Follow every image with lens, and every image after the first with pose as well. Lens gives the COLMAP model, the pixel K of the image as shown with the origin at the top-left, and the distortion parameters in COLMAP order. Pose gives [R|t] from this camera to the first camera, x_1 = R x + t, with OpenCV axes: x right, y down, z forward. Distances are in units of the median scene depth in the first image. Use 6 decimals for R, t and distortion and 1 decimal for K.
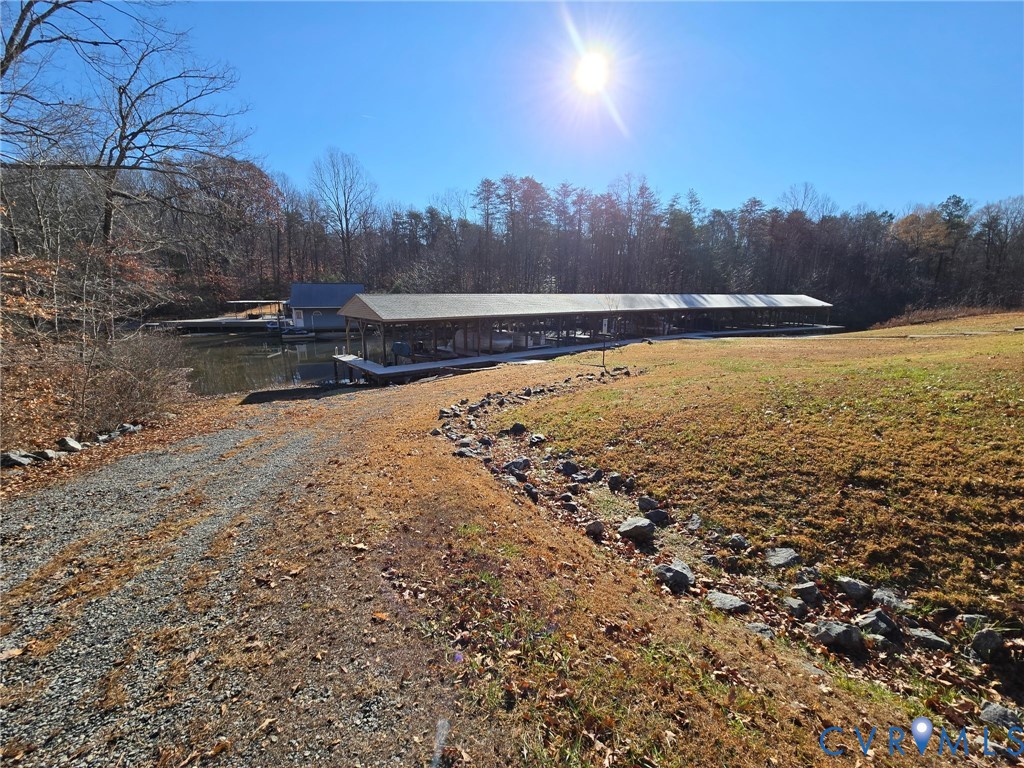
lens RADIAL K [[417.1, 0, 511.1], [0, 417.1, 378.0], [0, 0, 1]] dist [-0.000399, -0.000020]
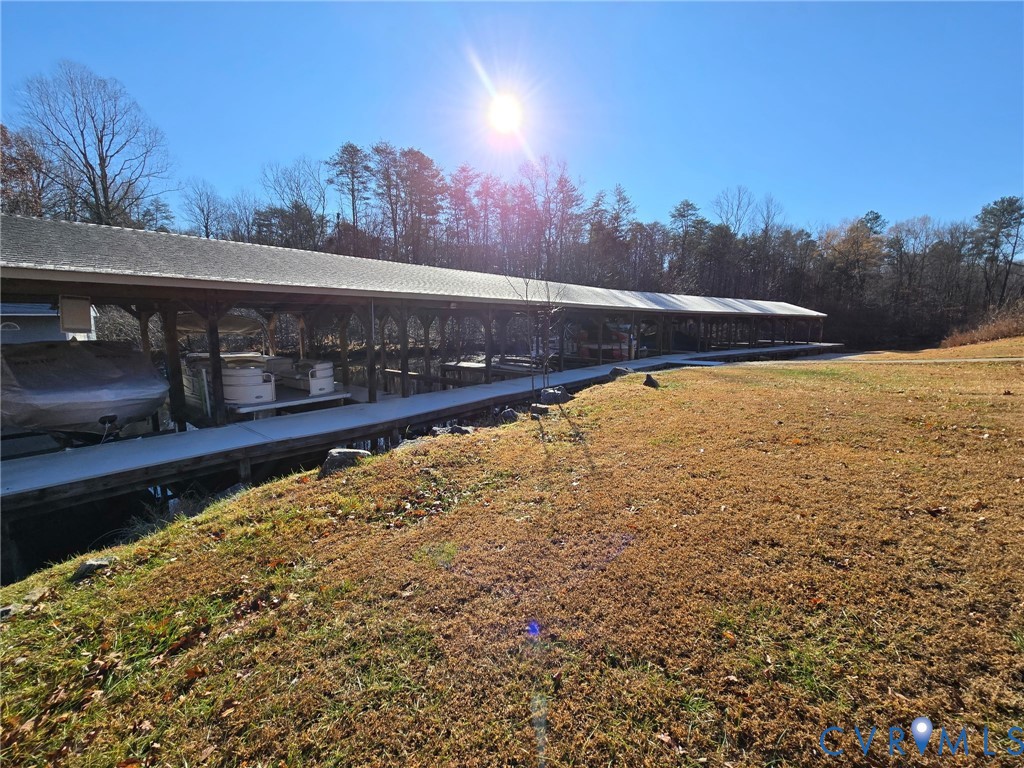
lens RADIAL K [[417.1, 0, 511.6], [0, 417.1, 383.0], [0, 0, 1]] dist [-0.000399, -0.000020]
pose [[0.982263, -0.028870, 0.185275, 0.060239], [0.039291, 0.997830, -0.052826, -0.025213], [-0.183348, 0.059168, 0.981266, 0.254036]]
